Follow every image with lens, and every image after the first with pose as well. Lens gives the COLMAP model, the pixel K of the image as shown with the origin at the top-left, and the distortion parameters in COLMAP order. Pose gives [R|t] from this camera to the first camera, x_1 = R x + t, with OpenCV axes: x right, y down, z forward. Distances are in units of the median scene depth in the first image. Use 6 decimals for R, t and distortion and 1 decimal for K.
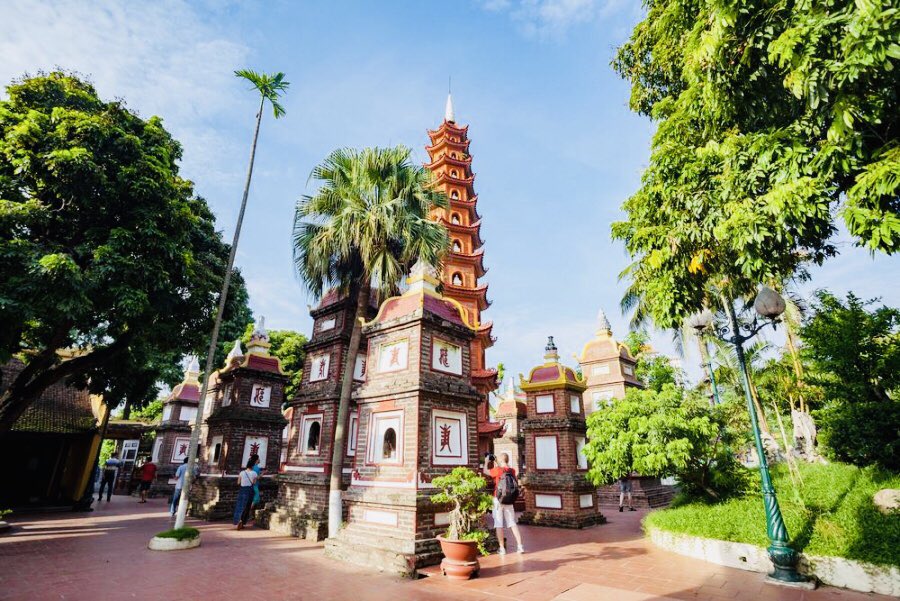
lens RADIAL K [[452.2, 0, 450.0], [0, 452.2, 300.5], [0, 0, 1]] dist [-0.048061, 0.000131]
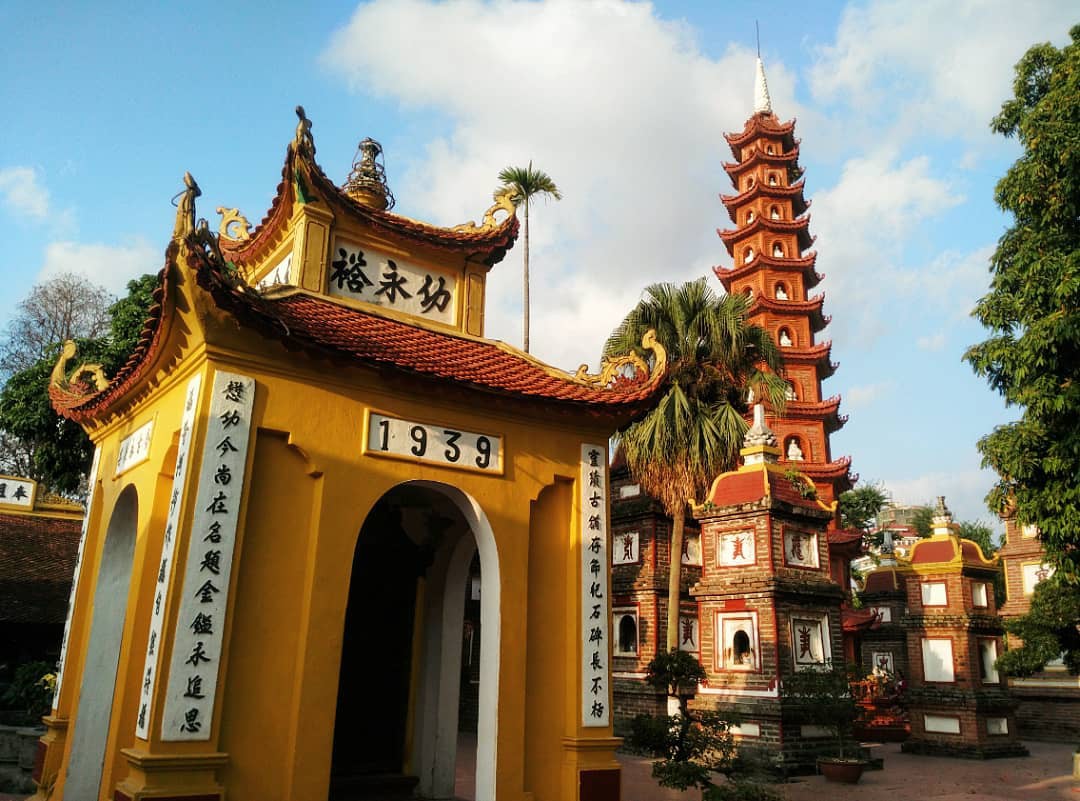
lens RADIAL K [[906.6, 0, 540.0], [0, 906.6, 400.5], [0, 0, 1]] dist [0.087407, -0.175069]
pose [[0.973558, -0.045452, -0.223875, -0.083665], [0.059881, 0.996514, 0.058085, -0.272618], [0.220454, -0.069955, 0.972886, -0.743565]]
